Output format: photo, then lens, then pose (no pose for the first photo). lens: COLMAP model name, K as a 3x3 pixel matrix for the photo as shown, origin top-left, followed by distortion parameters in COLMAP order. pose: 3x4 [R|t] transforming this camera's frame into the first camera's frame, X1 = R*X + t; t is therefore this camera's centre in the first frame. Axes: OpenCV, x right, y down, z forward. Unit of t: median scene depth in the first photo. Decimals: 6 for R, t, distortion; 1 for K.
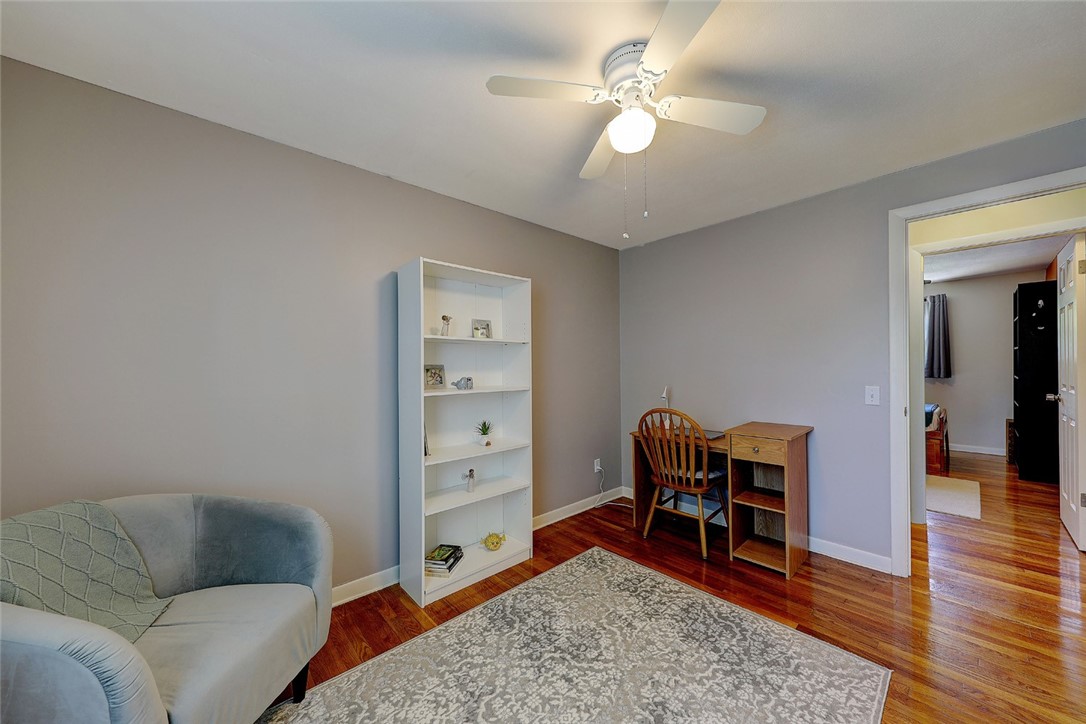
lens RADIAL K [[391.6, 0, 544.5], [0, 391.6, 360.1], [0, 0, 1]] dist [-0.000831, -0.000226]
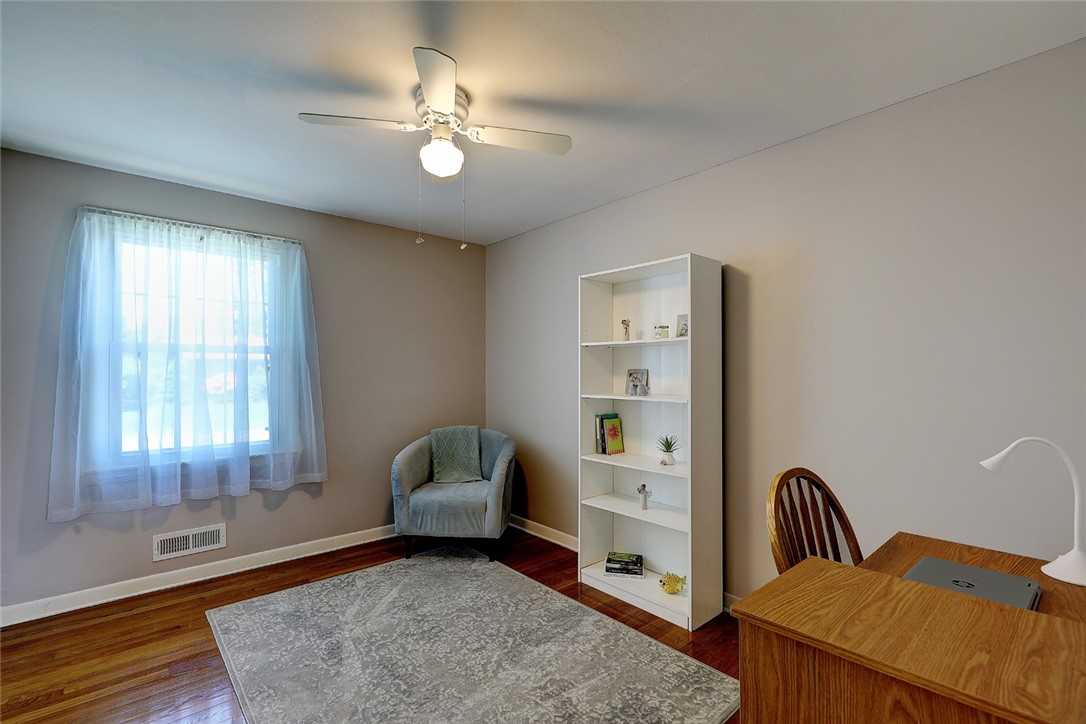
lens RADIAL K [[481.8, 0, 544.5], [0, 481.8, 368.1], [0, 0, 1]] dist [0.005139, 0.000617]
pose [[-0.018832, -0.006278, -0.999803, 1.053261], [0.002602, 0.999977, -0.006328, 0.017976], [0.999819, -0.002721, -0.018815, 0.889902]]
